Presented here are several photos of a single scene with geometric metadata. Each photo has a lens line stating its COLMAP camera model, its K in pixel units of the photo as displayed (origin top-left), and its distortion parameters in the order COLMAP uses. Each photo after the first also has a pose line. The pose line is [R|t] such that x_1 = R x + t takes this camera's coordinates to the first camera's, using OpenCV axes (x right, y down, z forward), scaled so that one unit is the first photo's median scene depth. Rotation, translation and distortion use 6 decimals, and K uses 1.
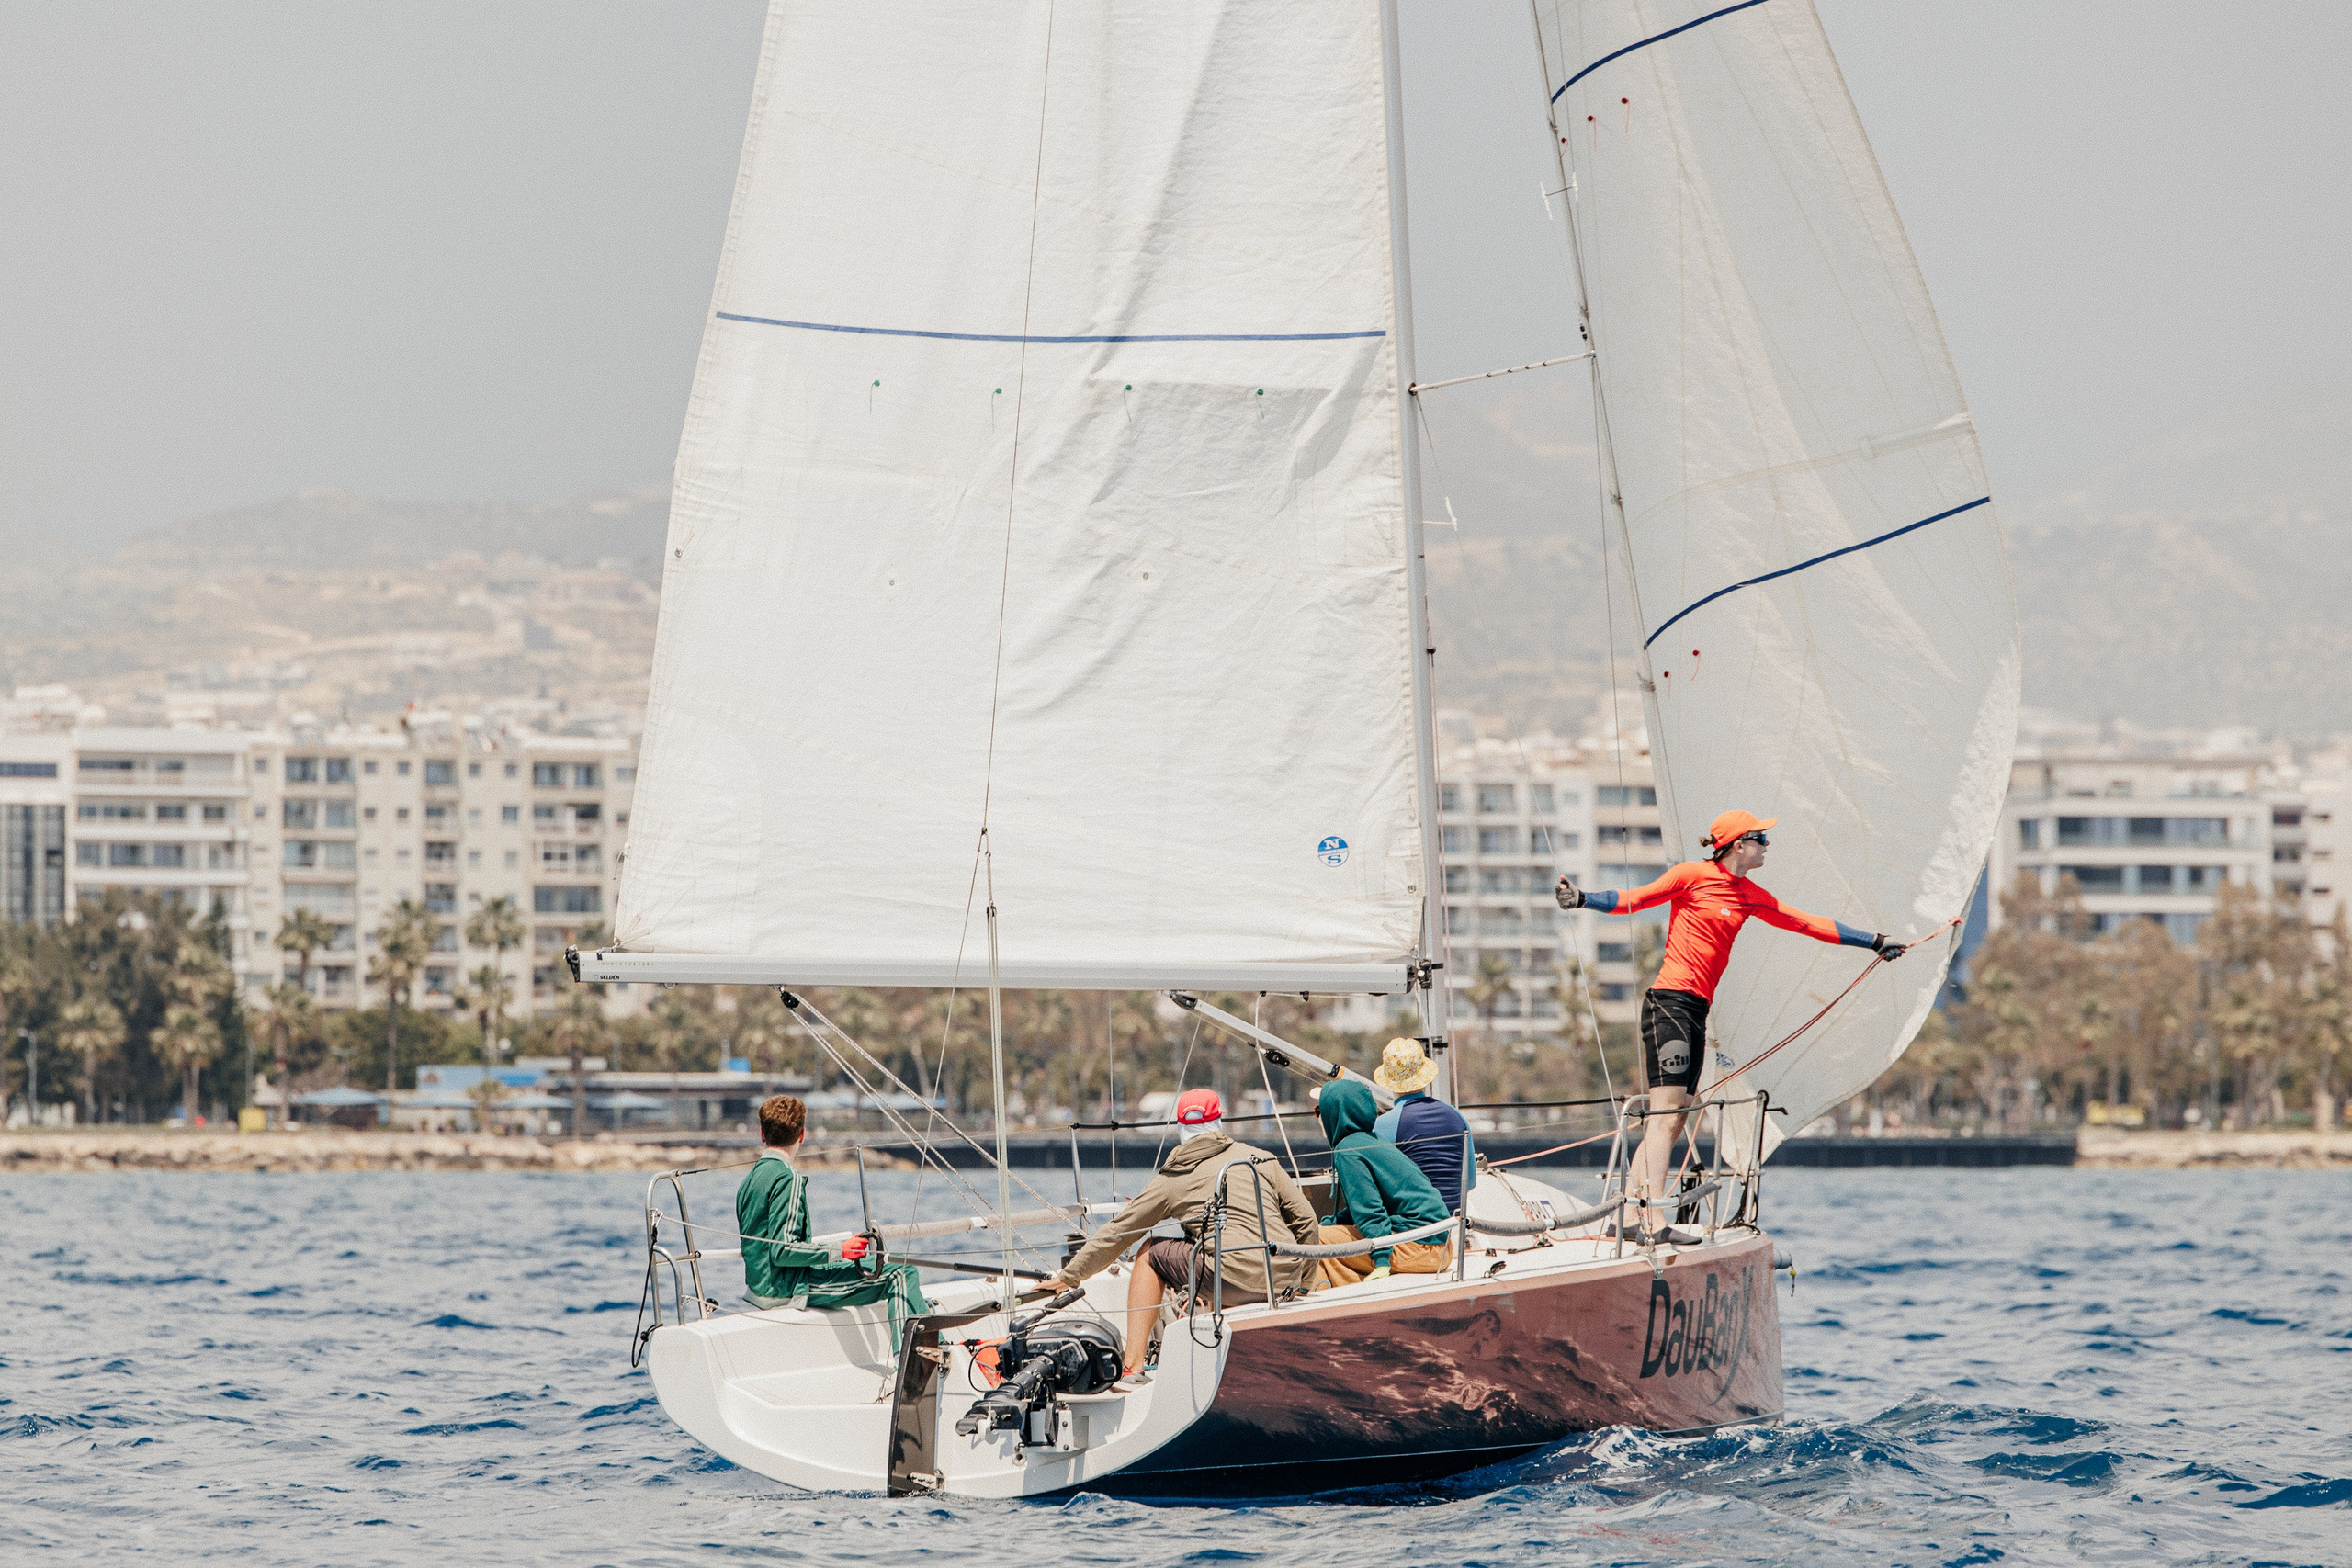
lens RADIAL K [[13113.2, 0, 1176.0], [0, 13113.2, 784.0], [0, 0, 1]] dist [-0.666382, 129.351801]
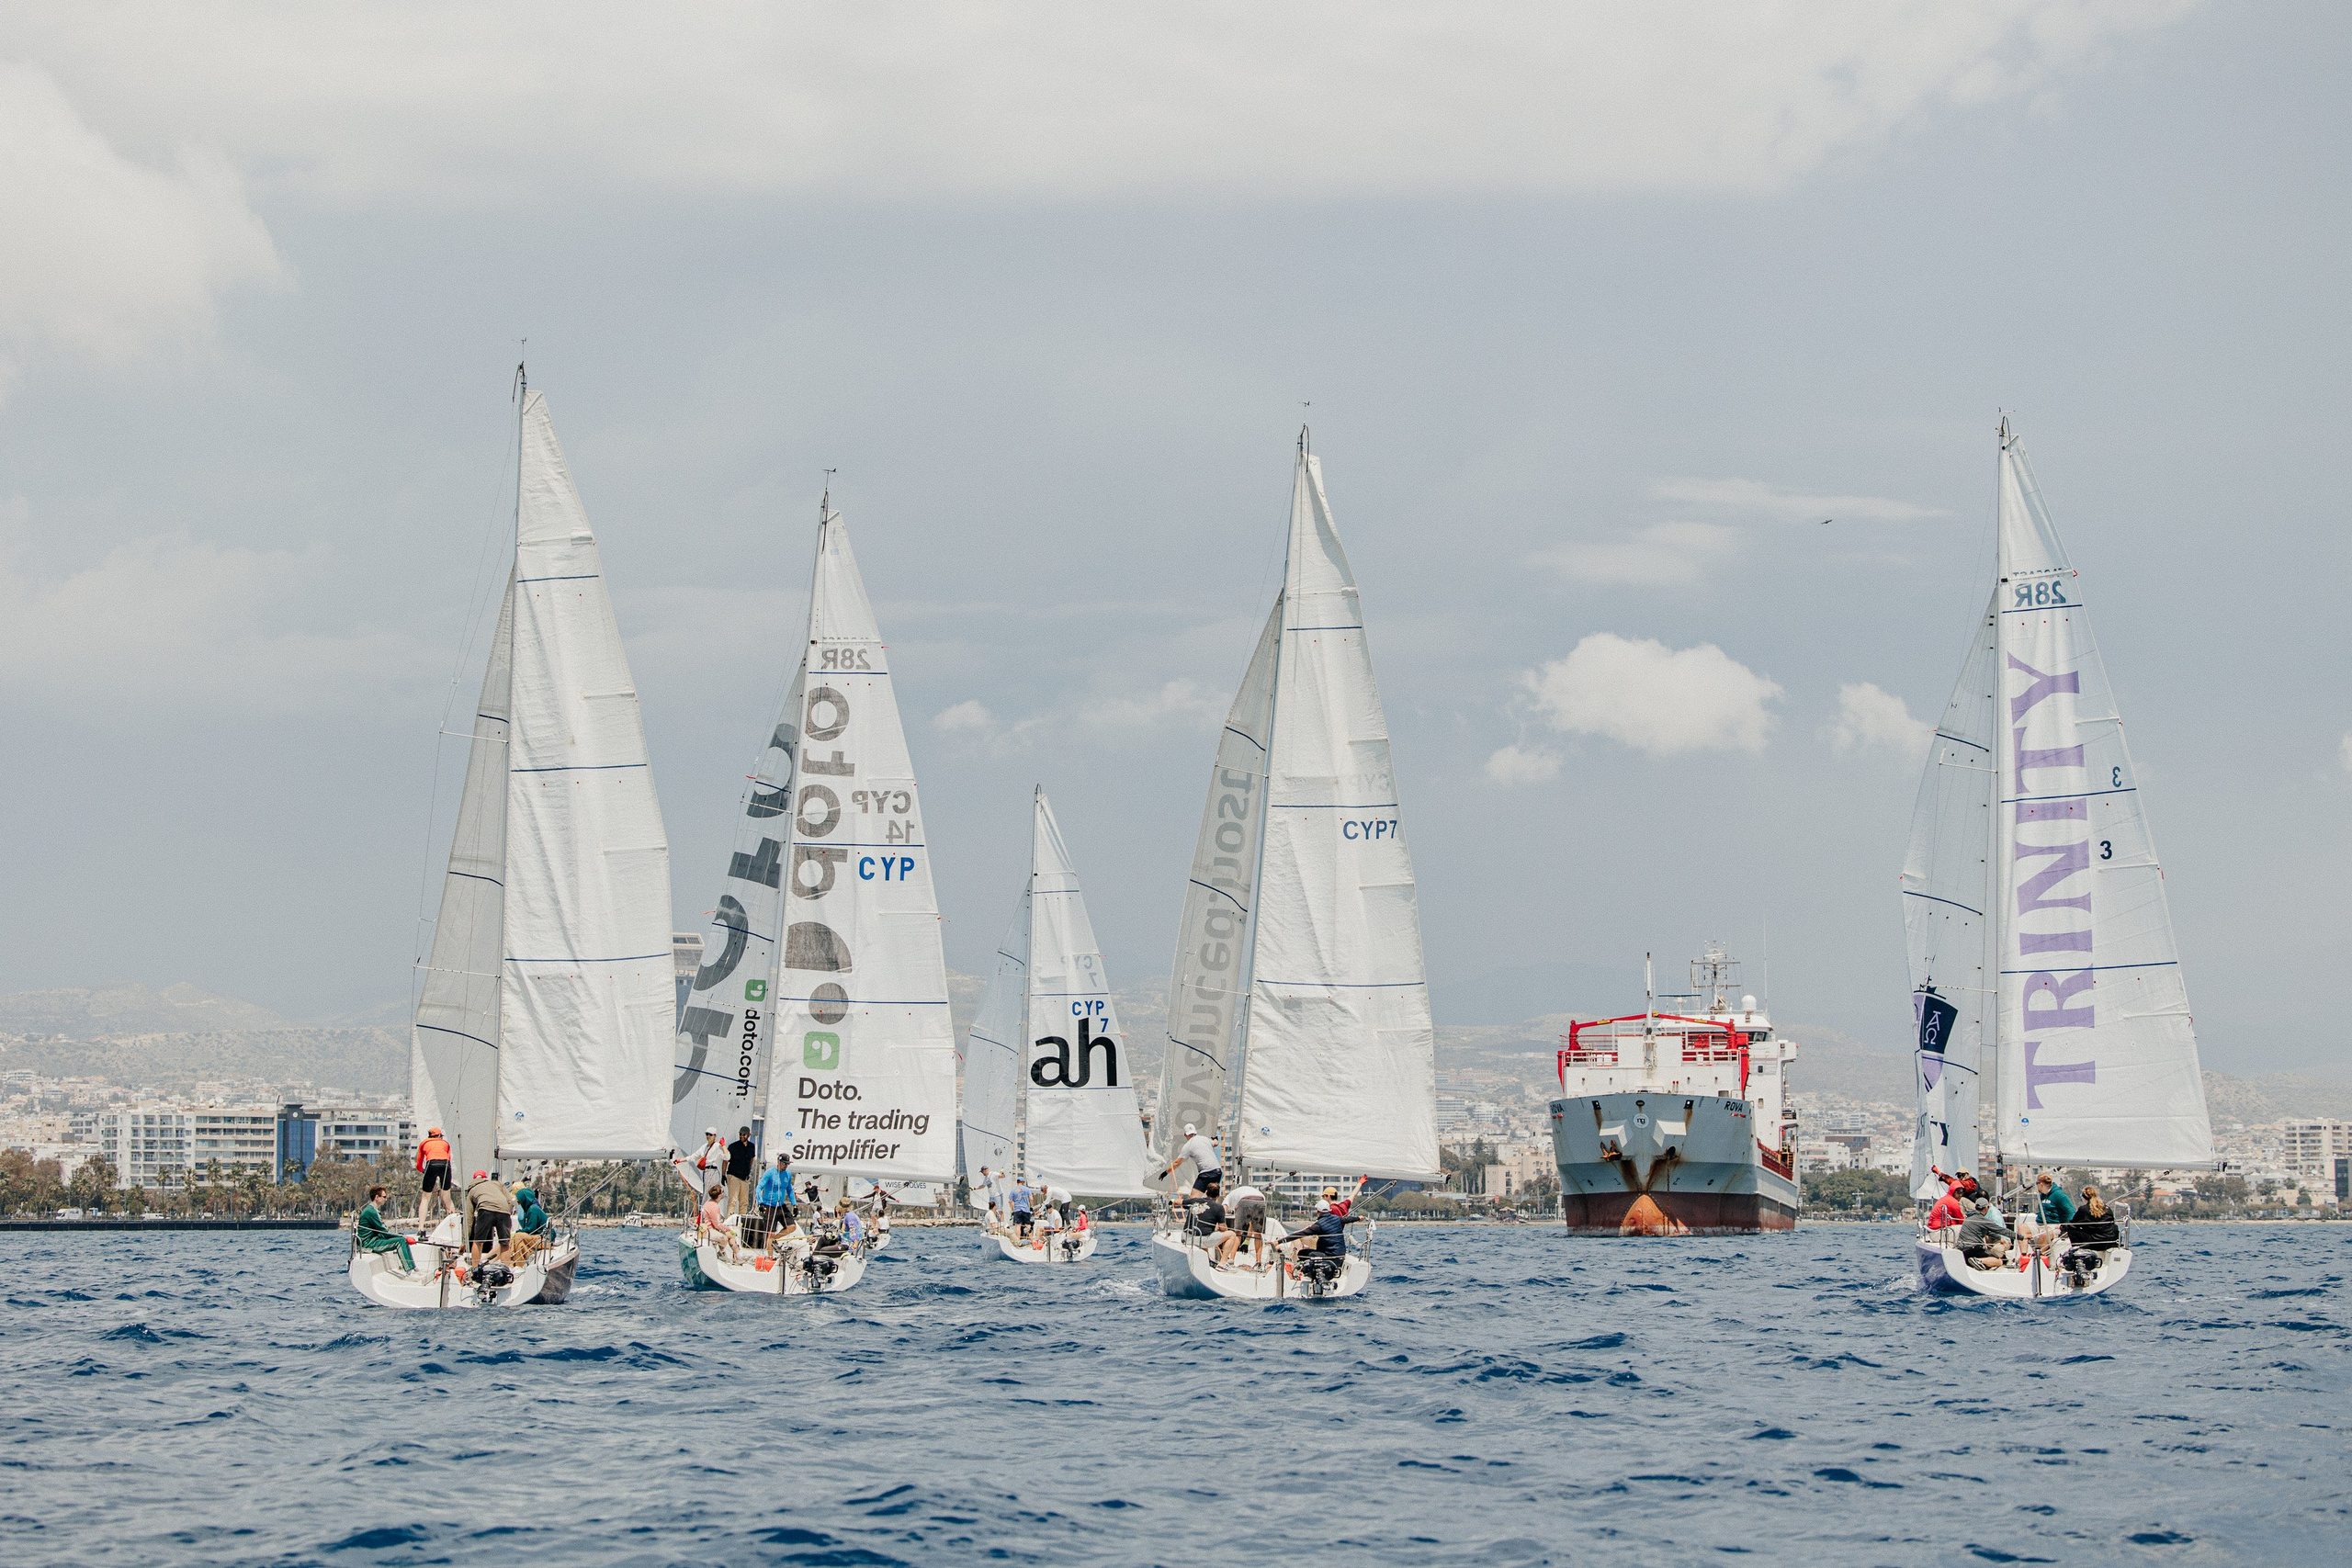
lens RADIAL K [[4872.4, 0, 1176.0], [0, 4872.4, 784.0], [0, 0, 1]] dist [-0.019845, 0.007664]
pose [[0.973171, 0.018342, 0.229349, -0.011188], [-0.003525, 0.997889, -0.064844, -0.004791], [-0.230054, 0.062296, 0.971182, -0.271863]]
